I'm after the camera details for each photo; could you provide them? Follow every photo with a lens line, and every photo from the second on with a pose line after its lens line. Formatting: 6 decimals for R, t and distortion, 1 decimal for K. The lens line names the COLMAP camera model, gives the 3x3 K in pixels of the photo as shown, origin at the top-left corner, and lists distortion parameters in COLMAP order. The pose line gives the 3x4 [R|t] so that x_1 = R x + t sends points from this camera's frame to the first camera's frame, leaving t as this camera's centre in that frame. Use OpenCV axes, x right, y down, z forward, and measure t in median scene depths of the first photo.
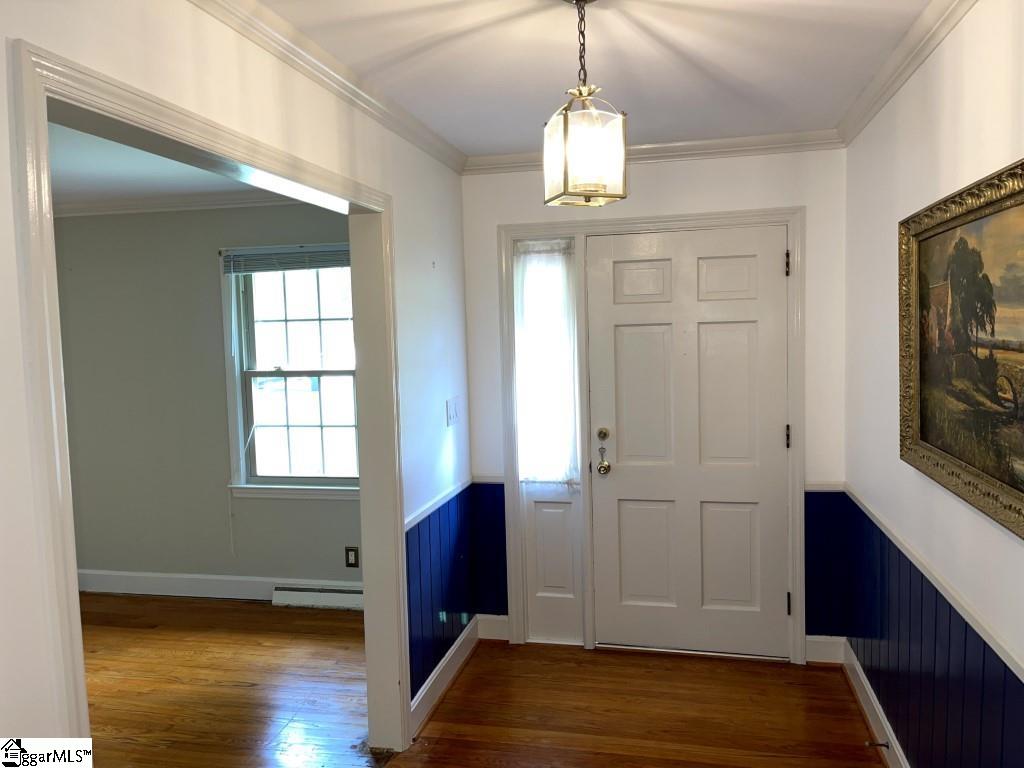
lens RADIAL K [[762.7, 0, 512.0], [0, 762.7, 384.0], [0, 0, 1]] dist [0.008808, 0.002956]
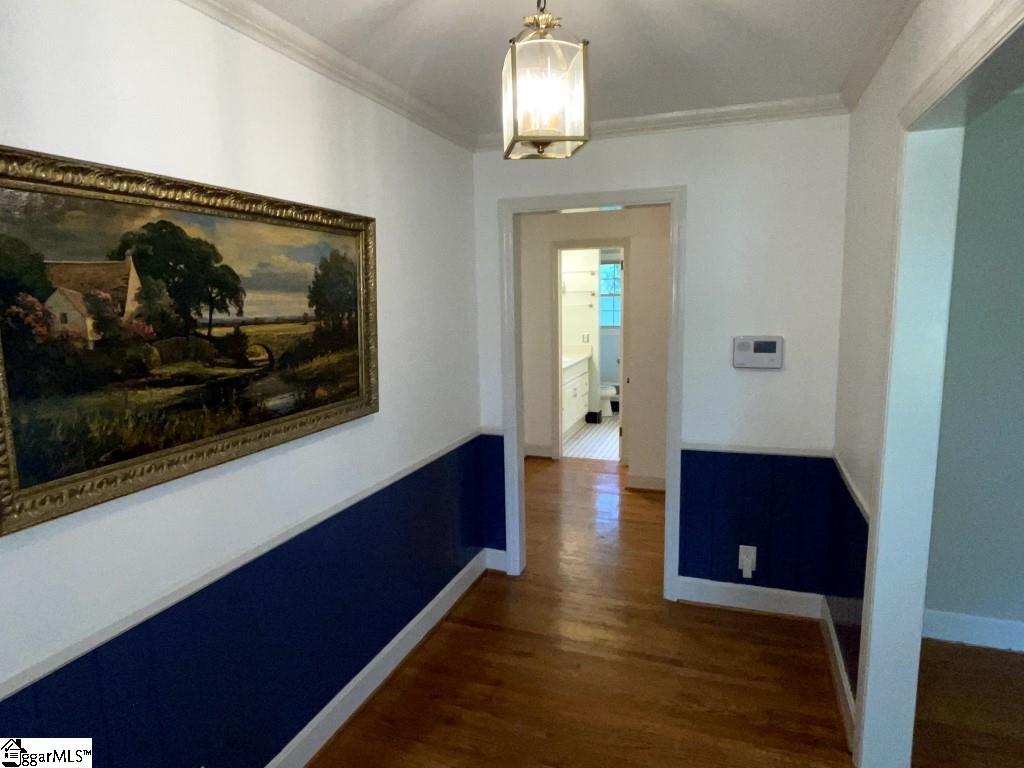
lens RADIAL K [[626.7, 0, 512.0], [0, 626.7, 384.0], [0, 0, 1]] dist [-0.001124, 0.000965]
pose [[-0.991393, 0.027011, 0.128106, 0.041272], [0.053910, 0.975905, 0.211429, -0.127001], [-0.119308, 0.216516, -0.968962, 1.701370]]
